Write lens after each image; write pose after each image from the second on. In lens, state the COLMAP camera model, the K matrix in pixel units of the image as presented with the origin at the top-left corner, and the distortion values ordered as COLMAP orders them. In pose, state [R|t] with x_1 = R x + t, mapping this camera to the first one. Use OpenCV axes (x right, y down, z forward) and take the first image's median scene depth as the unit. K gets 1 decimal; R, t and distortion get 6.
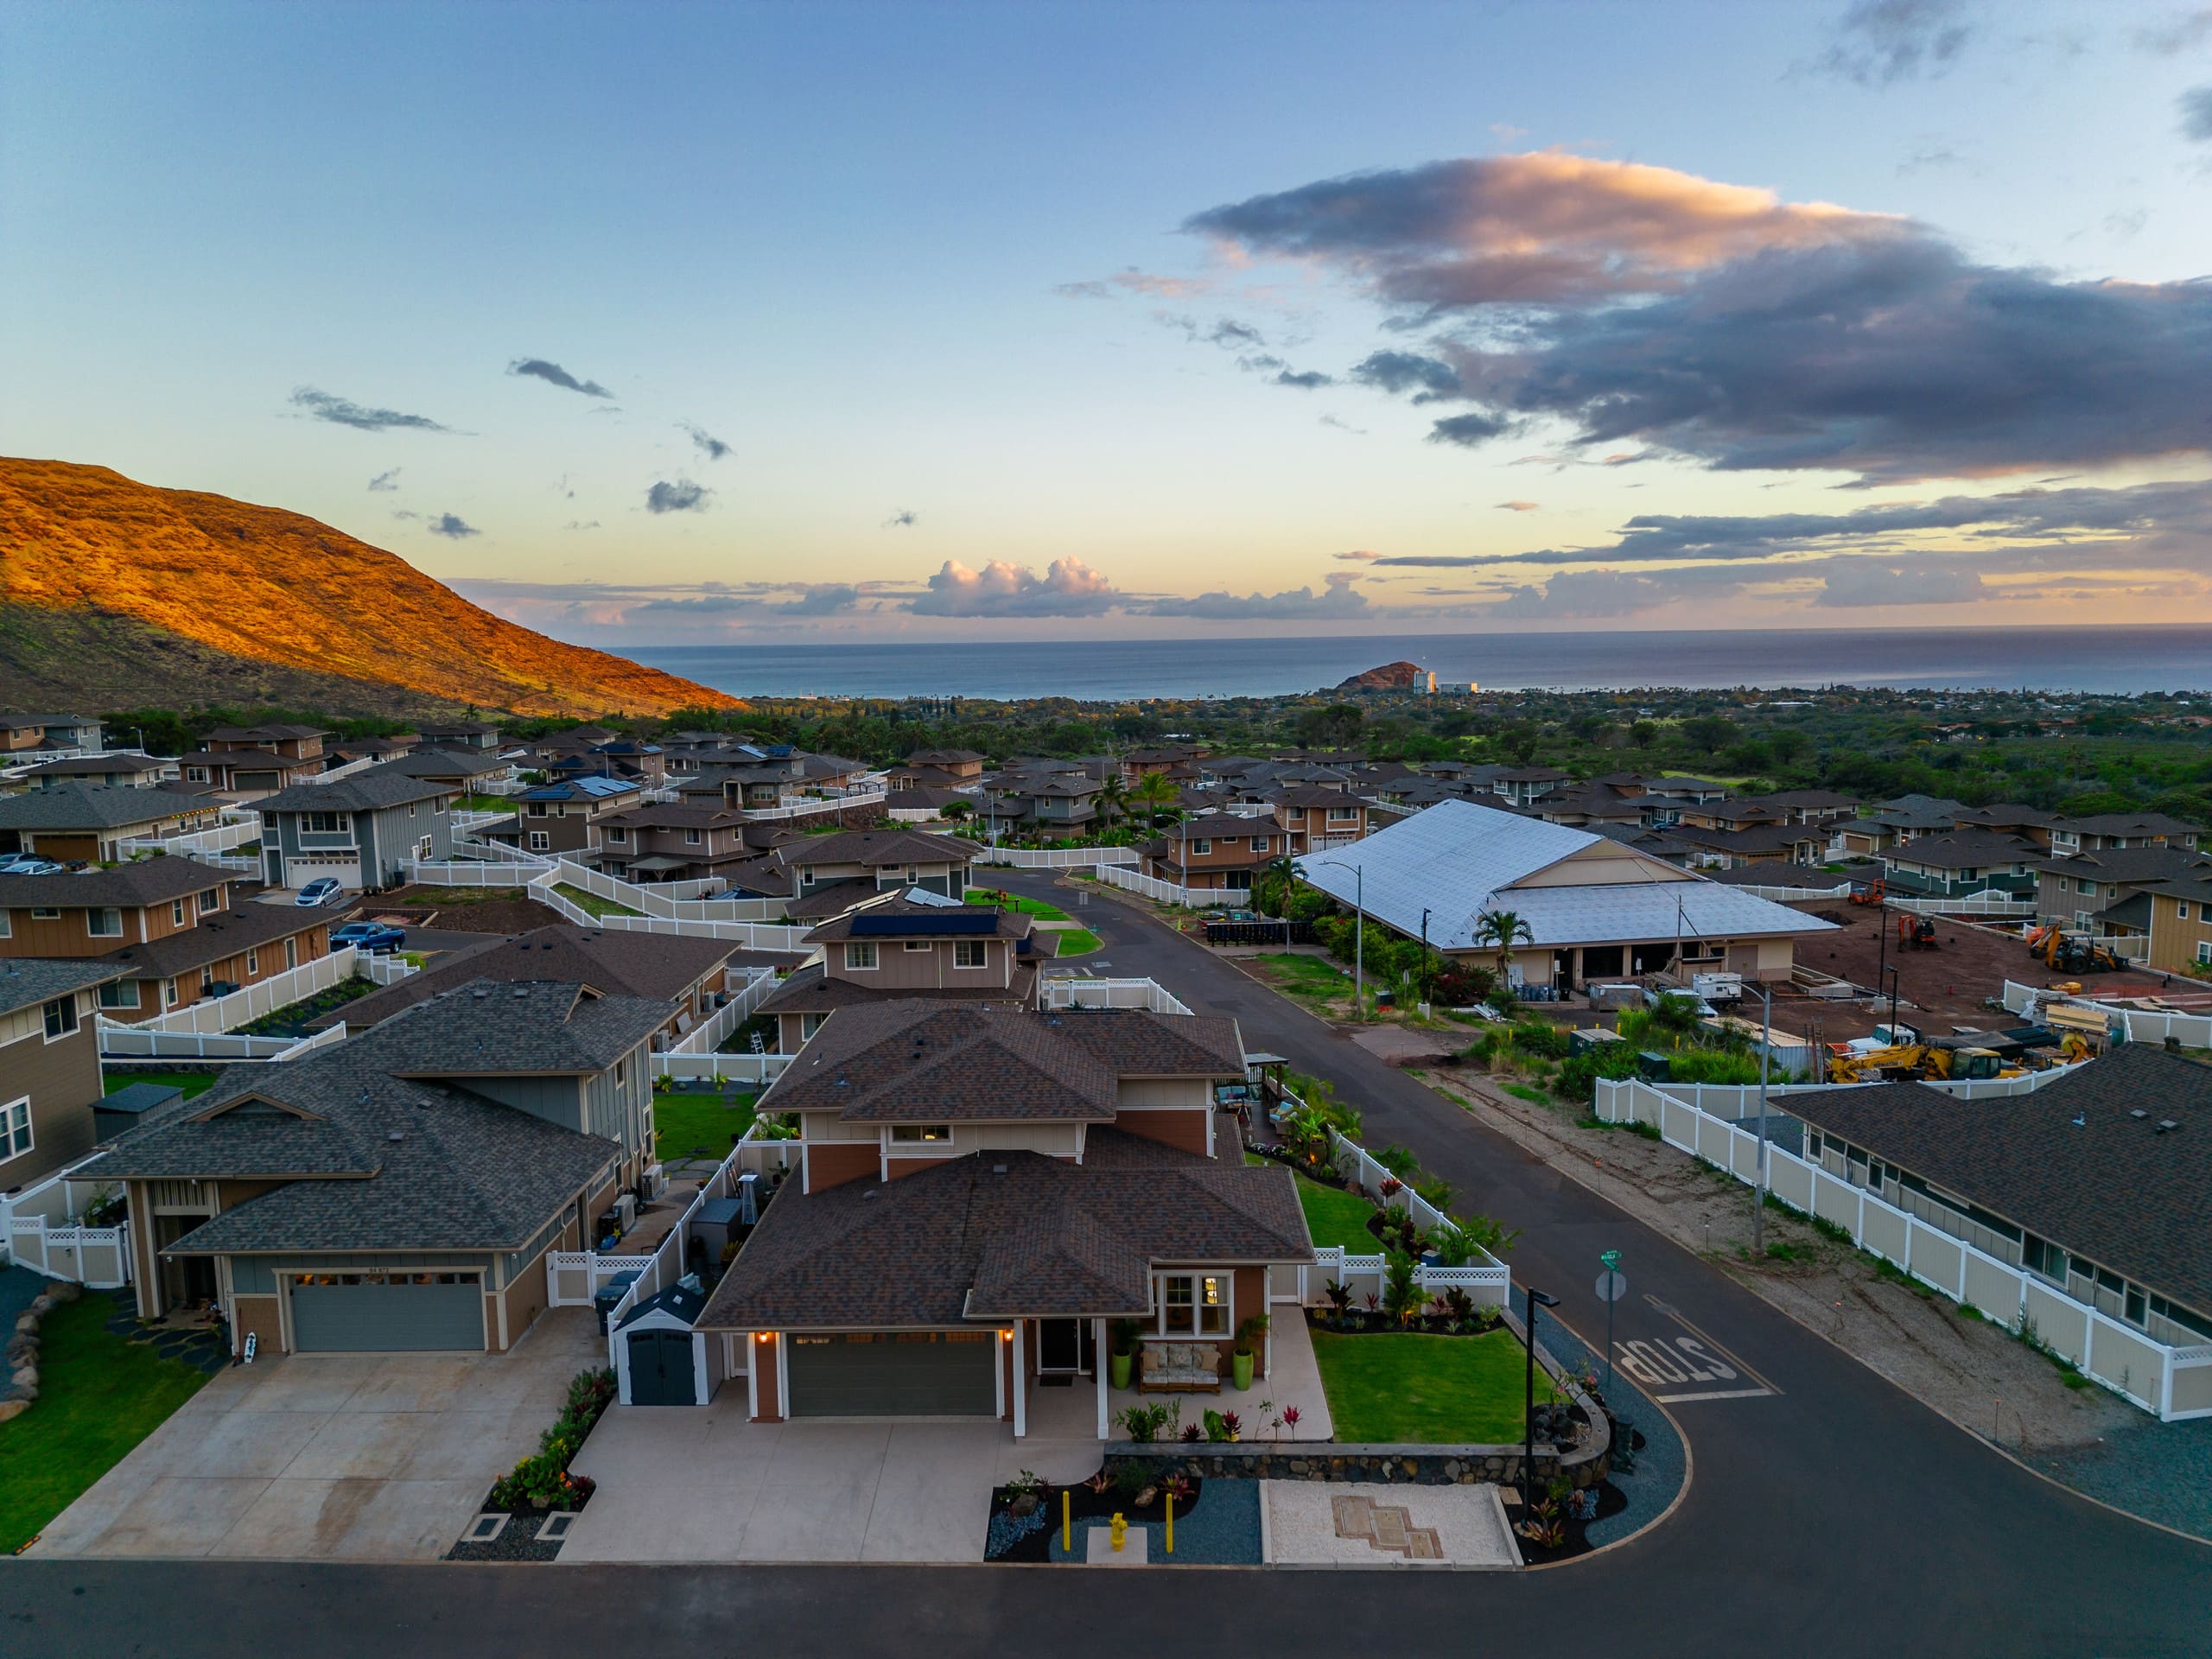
lens RADIAL K [[1536.2, 0, 1079.7], [0, 1536.2, 827.9], [0, 0, 1]] dist [0.056385, -0.060304]
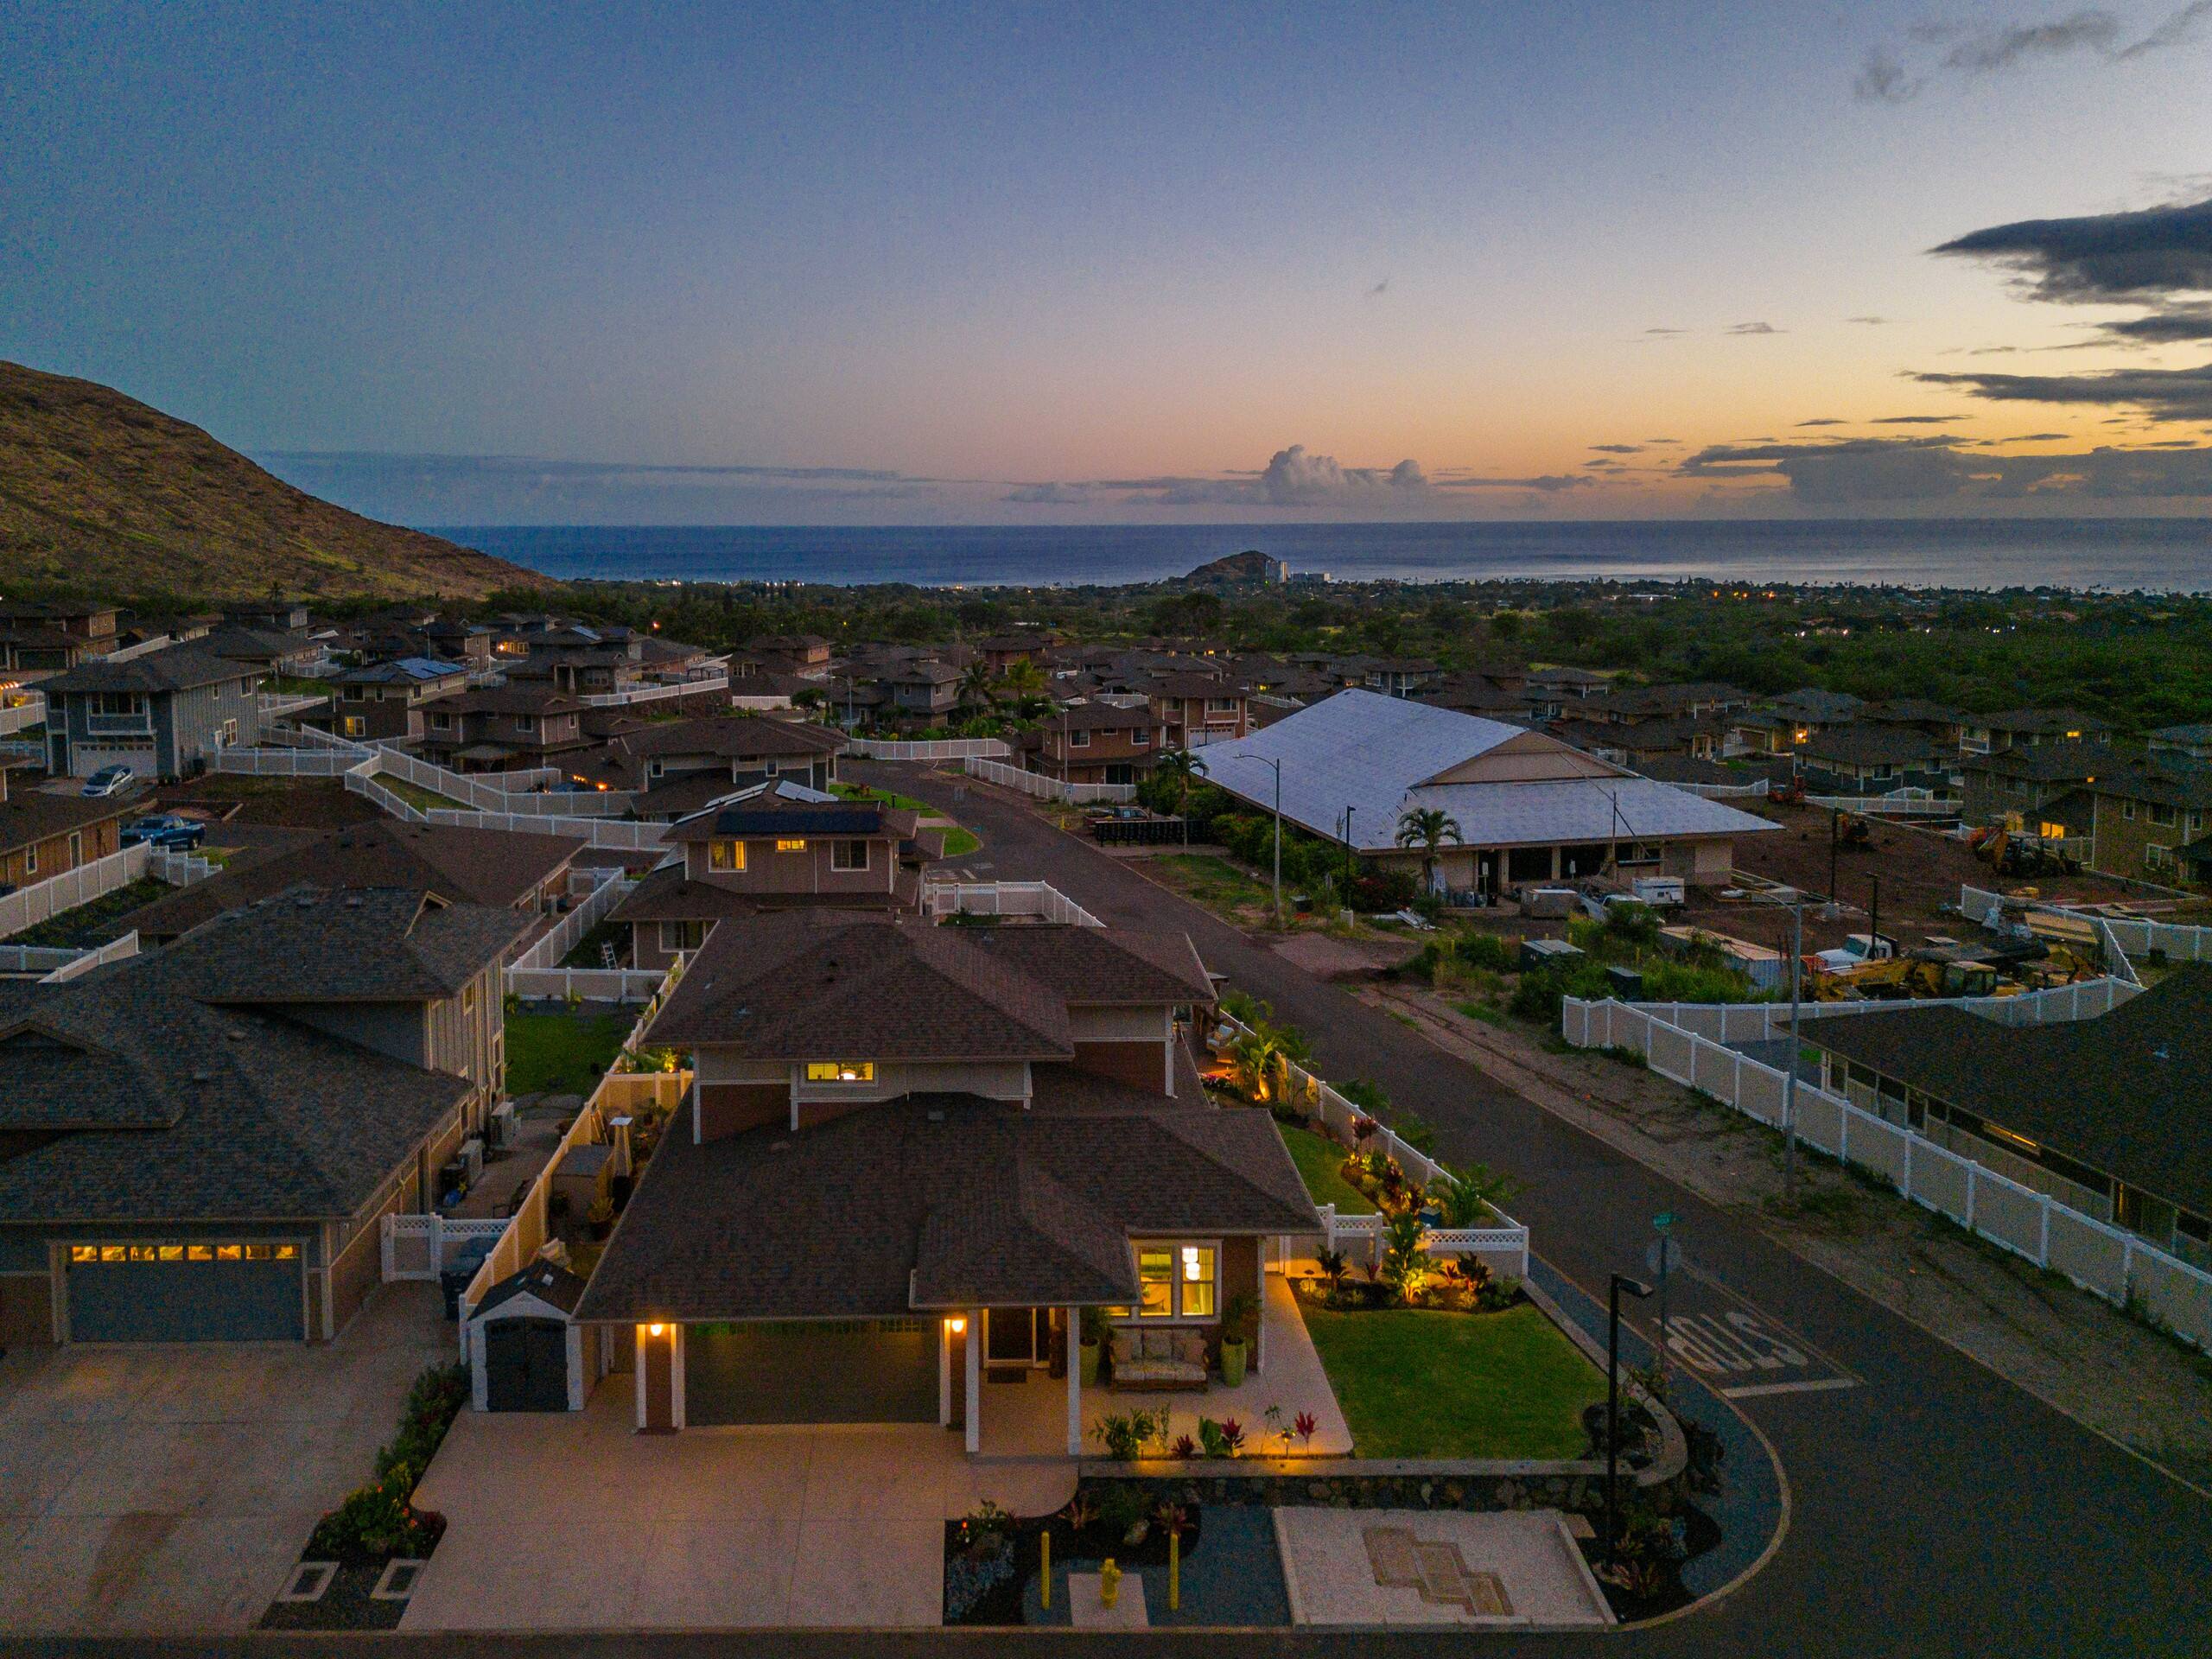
lens RADIAL K [[1604.8, 0, 978.5], [0, 1604.8, 661.4], [0, 0, 1]] dist [0.035962, -0.019956]
pose [[0.999291, 0.007306, 0.036933, -0.041913], [-0.005974, 0.999333, -0.036039, 0.004372], [-0.037172, 0.035792, 0.998668, 0.080170]]
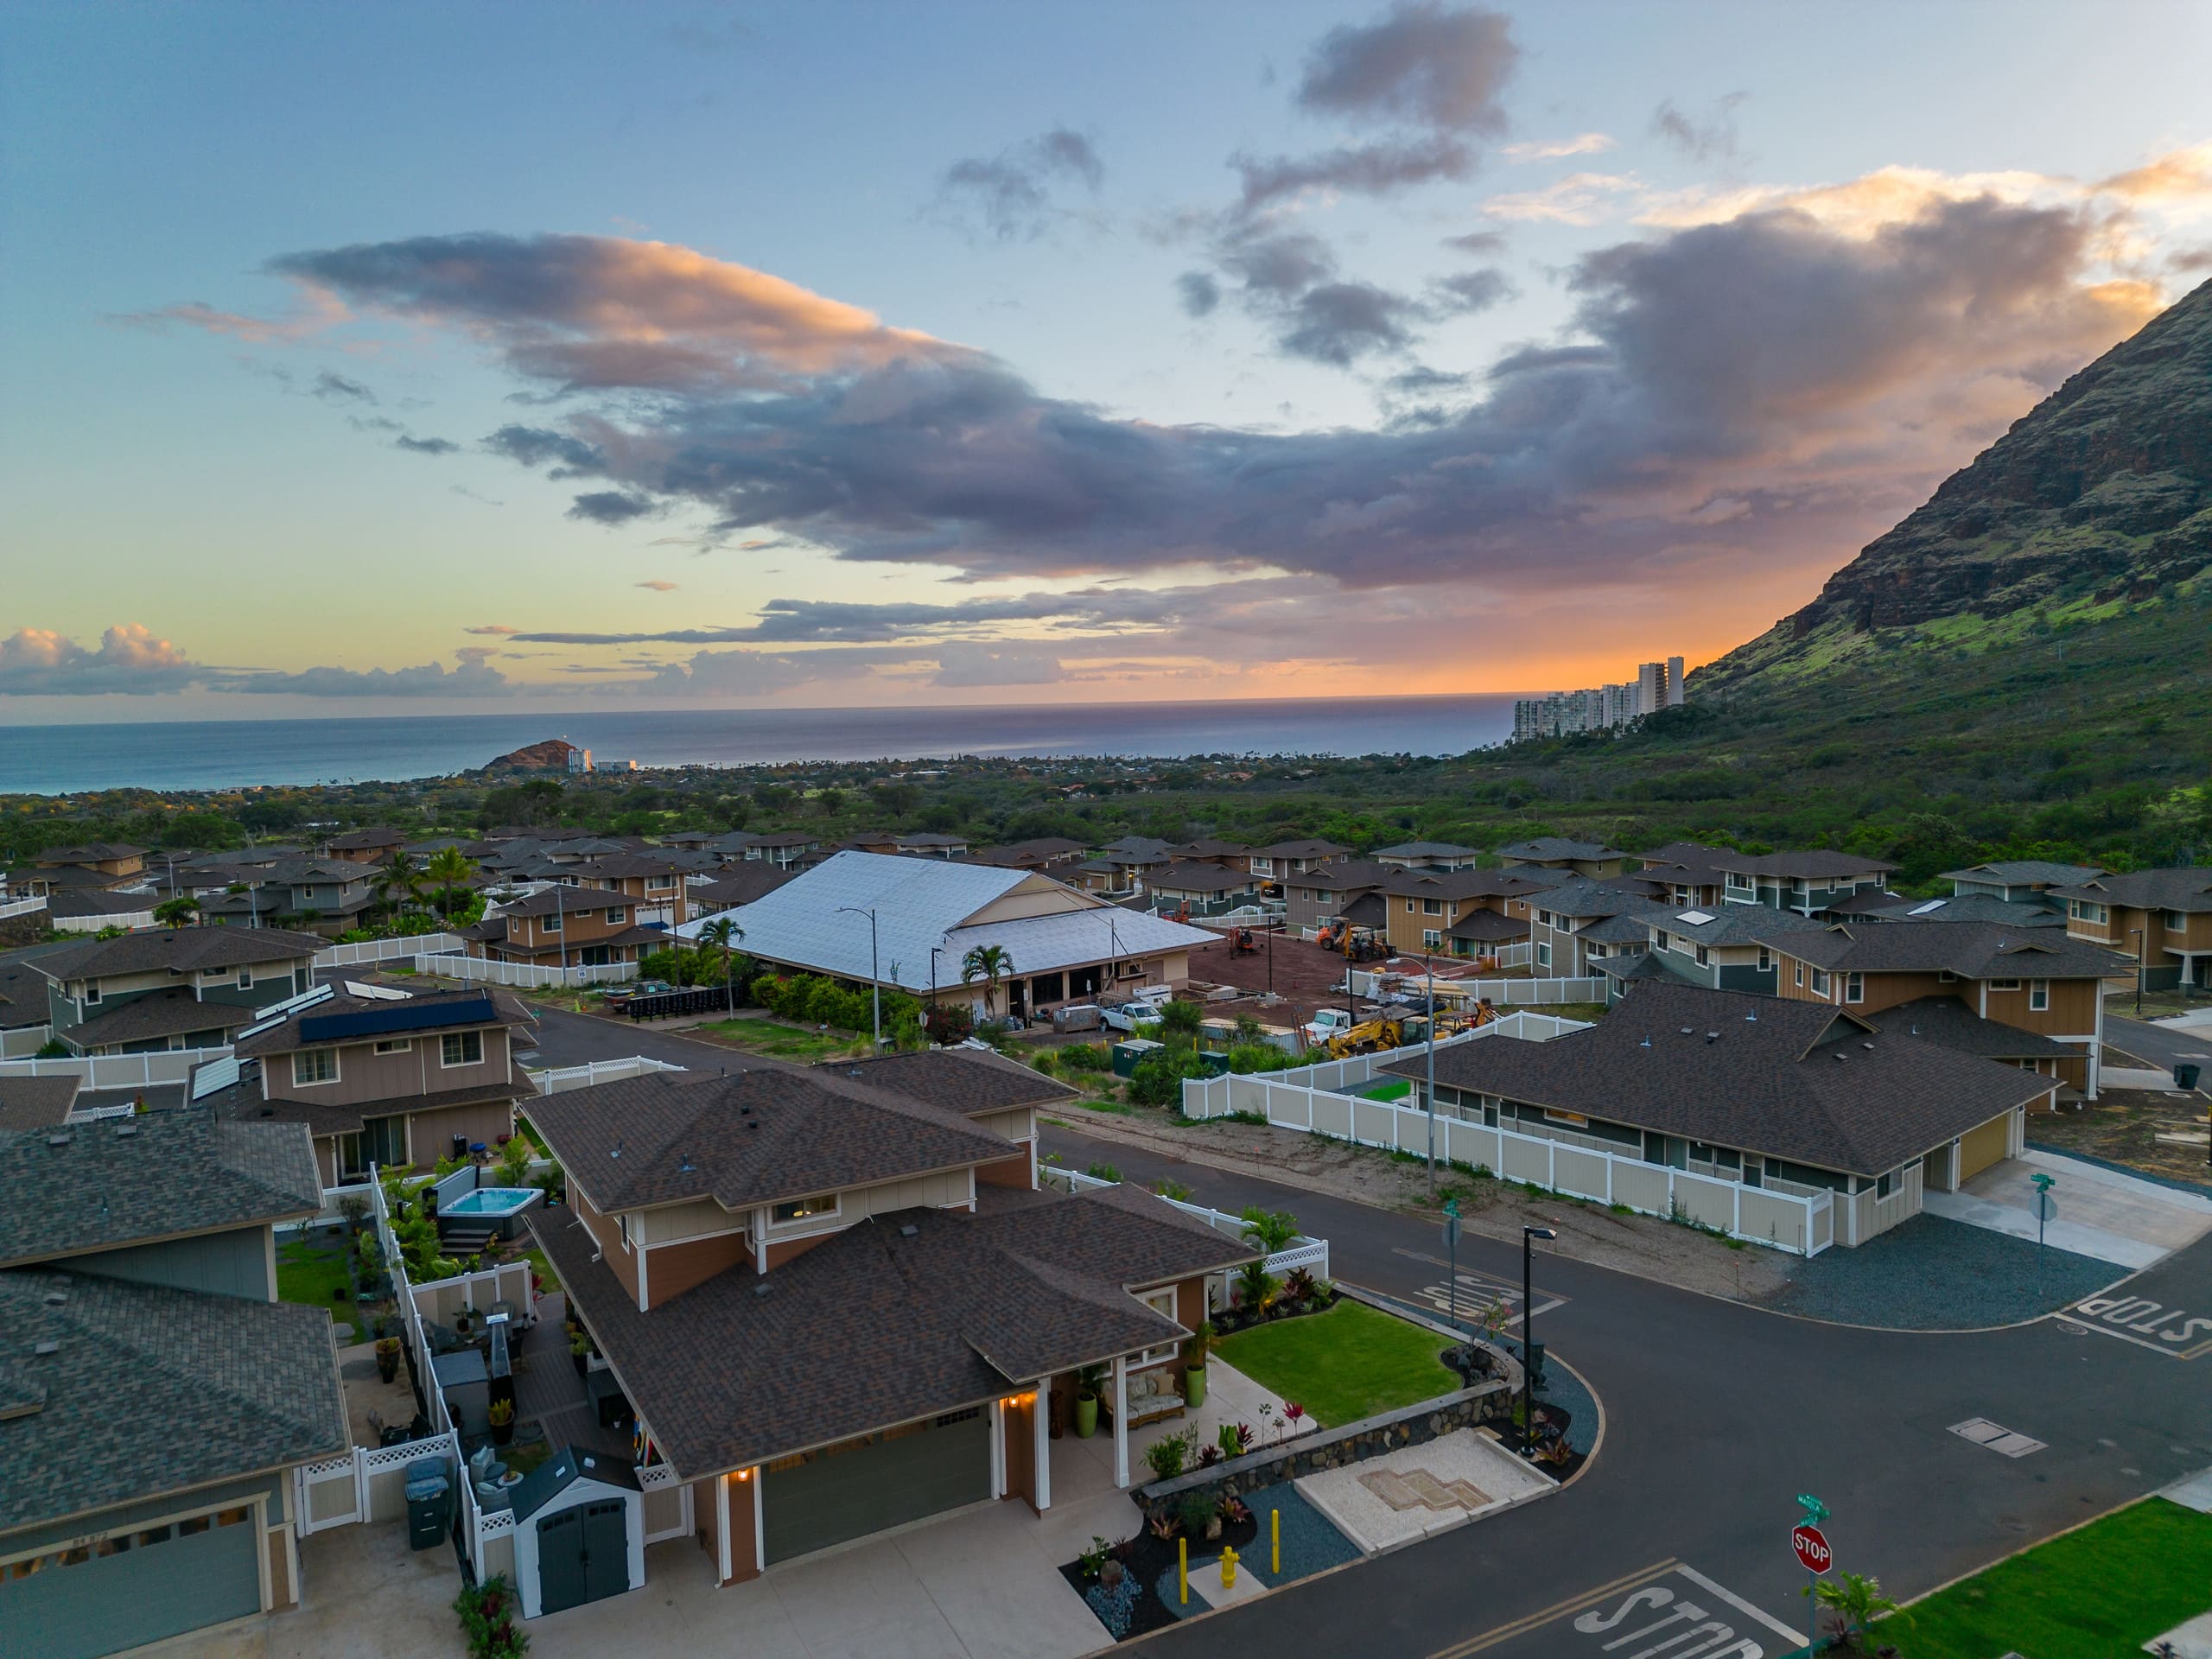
lens RADIAL K [[1536.2, 0, 1079.7], [0, 1536.2, 827.9], [0, 0, 1]] dist [0.056385, -0.060304]
pose [[0.861404, -0.046141, 0.505821, -0.275239], [0.071229, 0.996998, -0.030355, 0.015448], [-0.502902, 0.062177, 0.862104, 0.110949]]
